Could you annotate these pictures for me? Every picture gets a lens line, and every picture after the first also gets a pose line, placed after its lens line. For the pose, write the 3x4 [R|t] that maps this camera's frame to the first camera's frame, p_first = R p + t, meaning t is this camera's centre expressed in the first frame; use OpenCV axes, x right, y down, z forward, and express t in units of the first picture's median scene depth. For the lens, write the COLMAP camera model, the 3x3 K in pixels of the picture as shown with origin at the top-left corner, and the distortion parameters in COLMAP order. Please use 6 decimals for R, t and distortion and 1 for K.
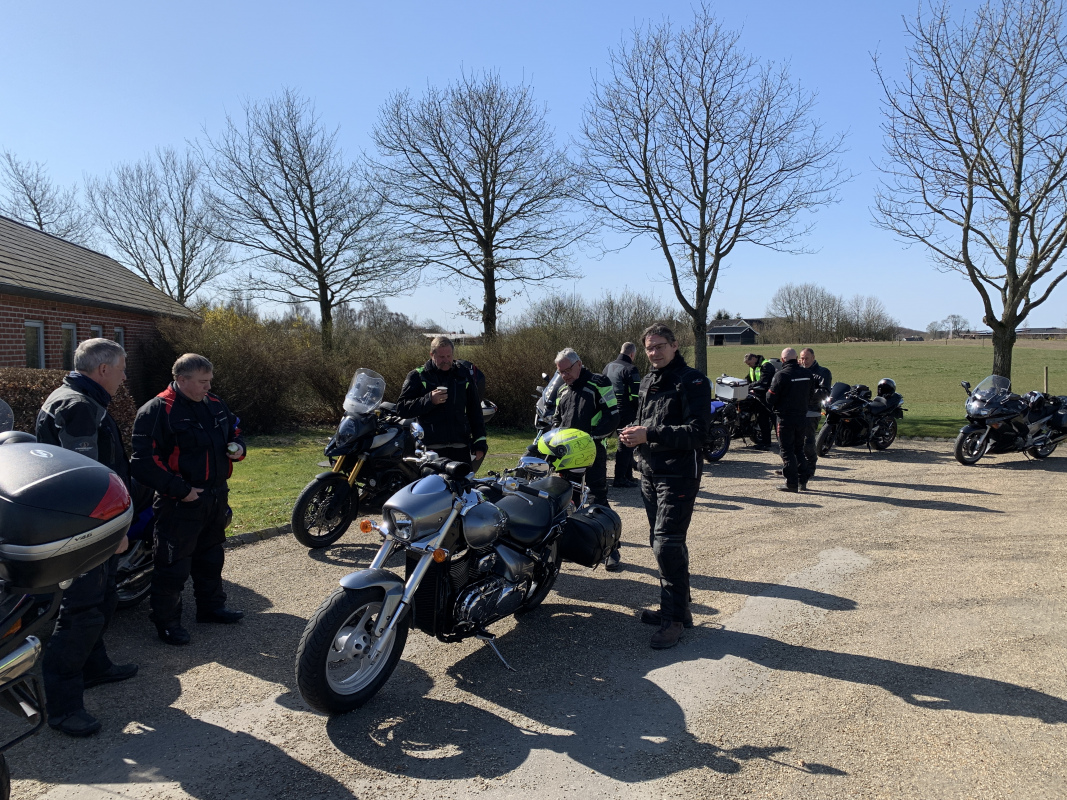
lens RADIAL K [[814.0, 0, 534.1], [0, 814.0, 402.5], [0, 0, 1]] dist [0.040655, -0.049837]
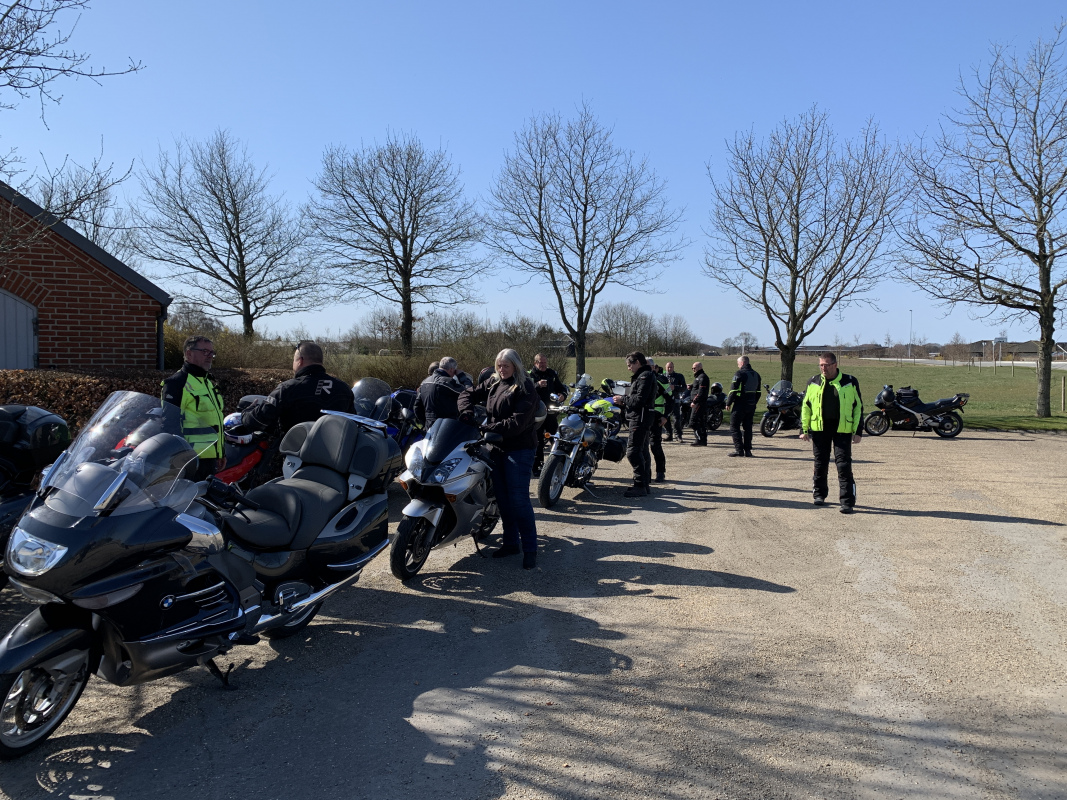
lens RADIAL K [[814.0, 0, 530.8], [0, 814.0, 404.8], [0, 0, 1]] dist [0.040655, -0.049837]
pose [[0.976472, 0.001015, 0.215642, -0.162518], [0.001139, 0.999951, -0.009862, 0.018385], [-0.215641, 0.009876, 0.976423, -0.277546]]
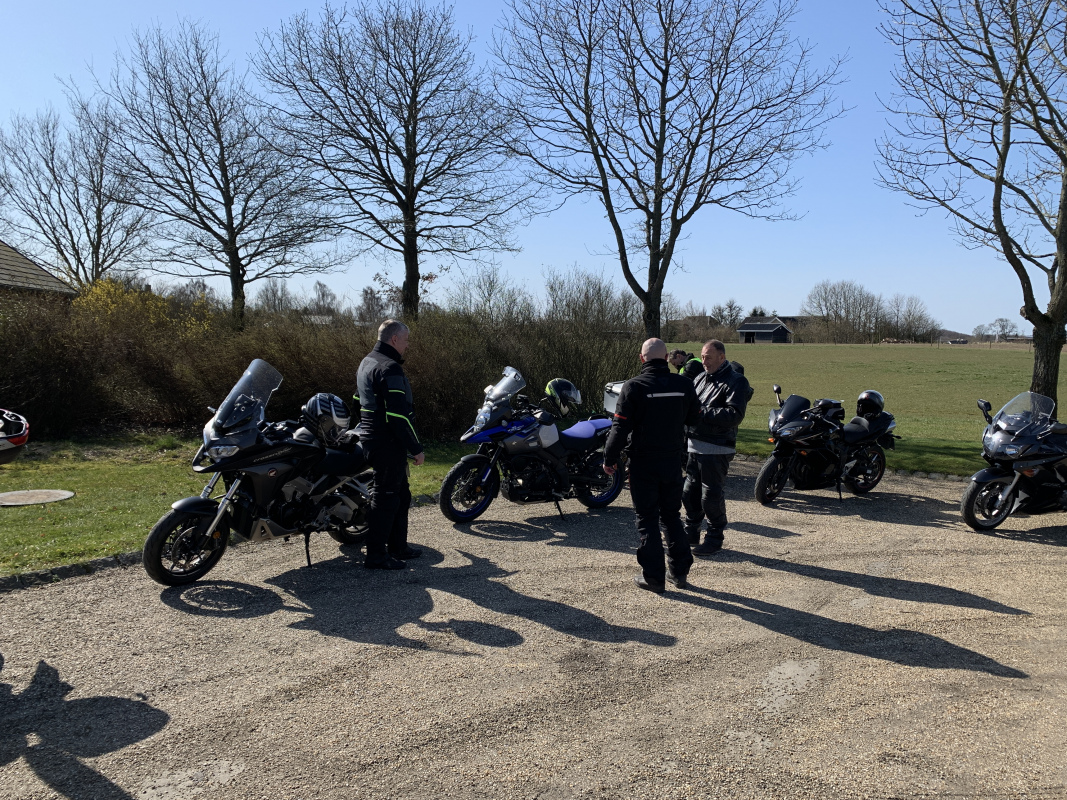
lens RADIAL K [[814.0, 0, 540.0], [0, 814.0, 402.0], [0, 0, 1]] dist [0.040655, -0.049837]
pose [[0.998885, 0.029035, -0.037233, 0.130110], [-0.028742, 0.999552, 0.008376, -0.012698], [0.037460, -0.007297, 0.999272, 0.221268]]
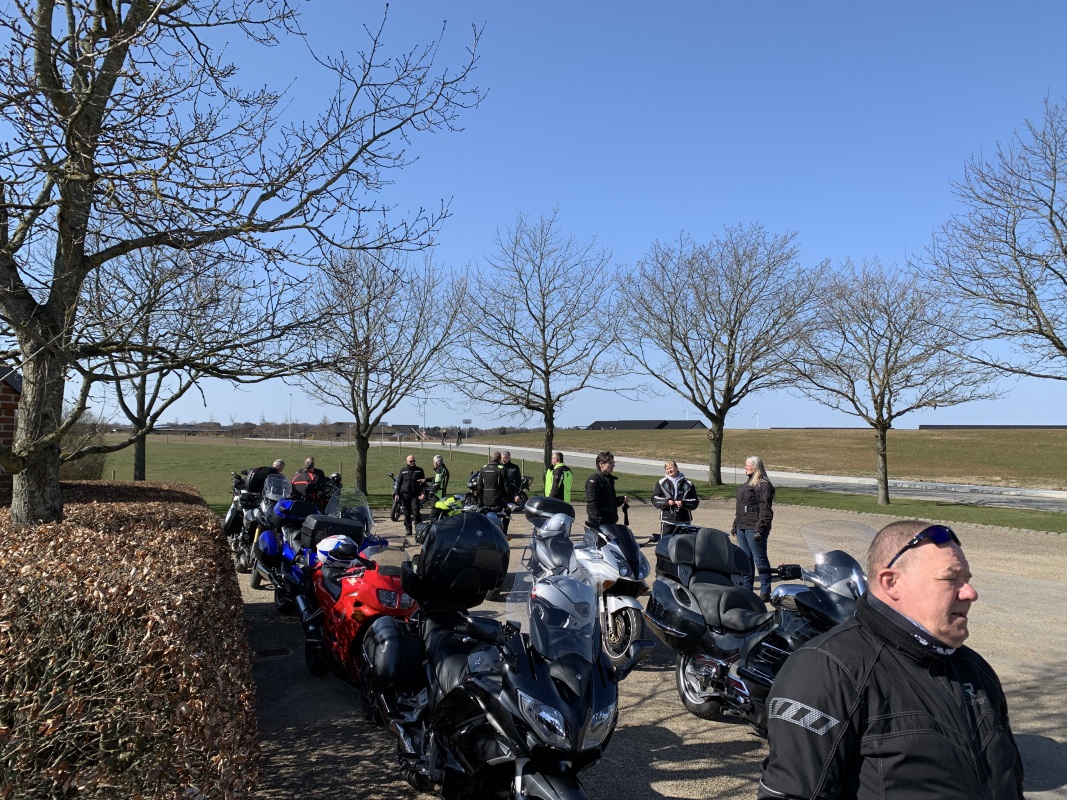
lens RADIAL K [[814.0, 0, 531.8], [0, 814.0, 405.1], [0, 0, 1]] dist [0.040655, -0.049837]
pose [[0.545367, 0.048220, 0.836809, -0.491197], [0.041987, 0.995519, -0.084729, -0.006534], [-0.837145, 0.081343, 0.540899, -0.127424]]
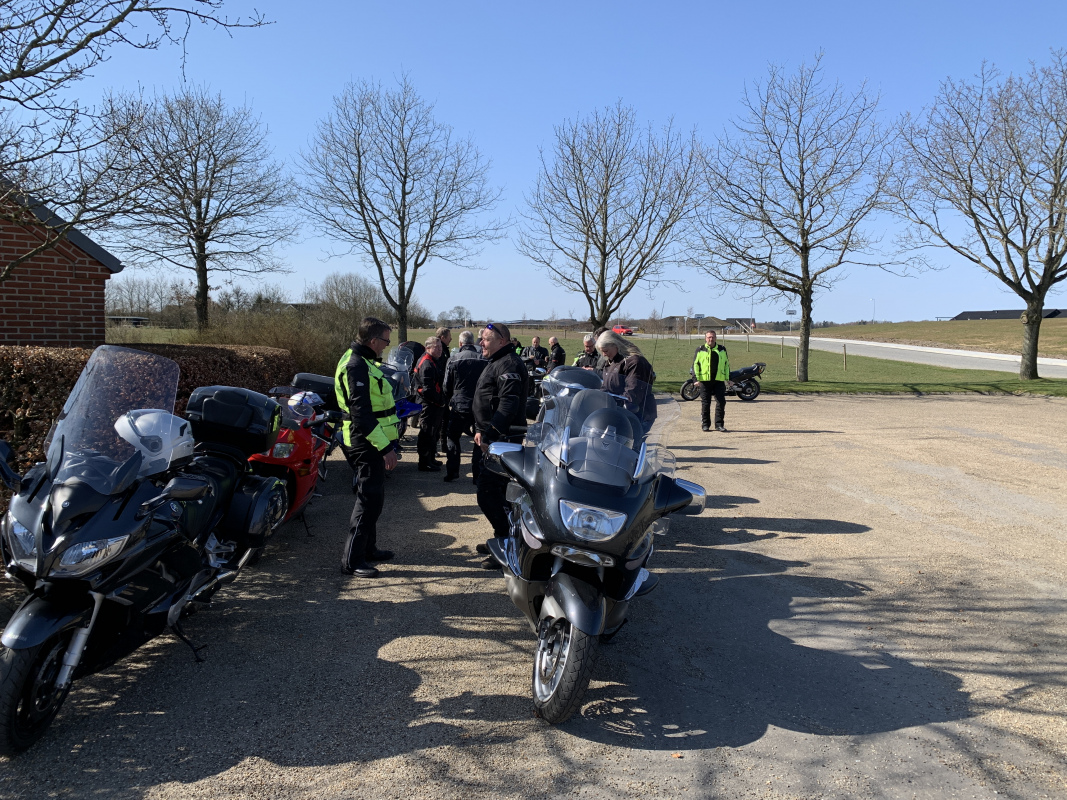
lens RADIAL K [[814.0, 0, 533.2], [0, 814.0, 403.1], [0, 0, 1]] dist [0.040655, -0.049837]
pose [[0.842131, -0.032194, 0.538311, -0.337397], [0.021589, 0.999429, 0.025998, 0.015722], [-0.538840, -0.010272, 0.842345, -0.233111]]
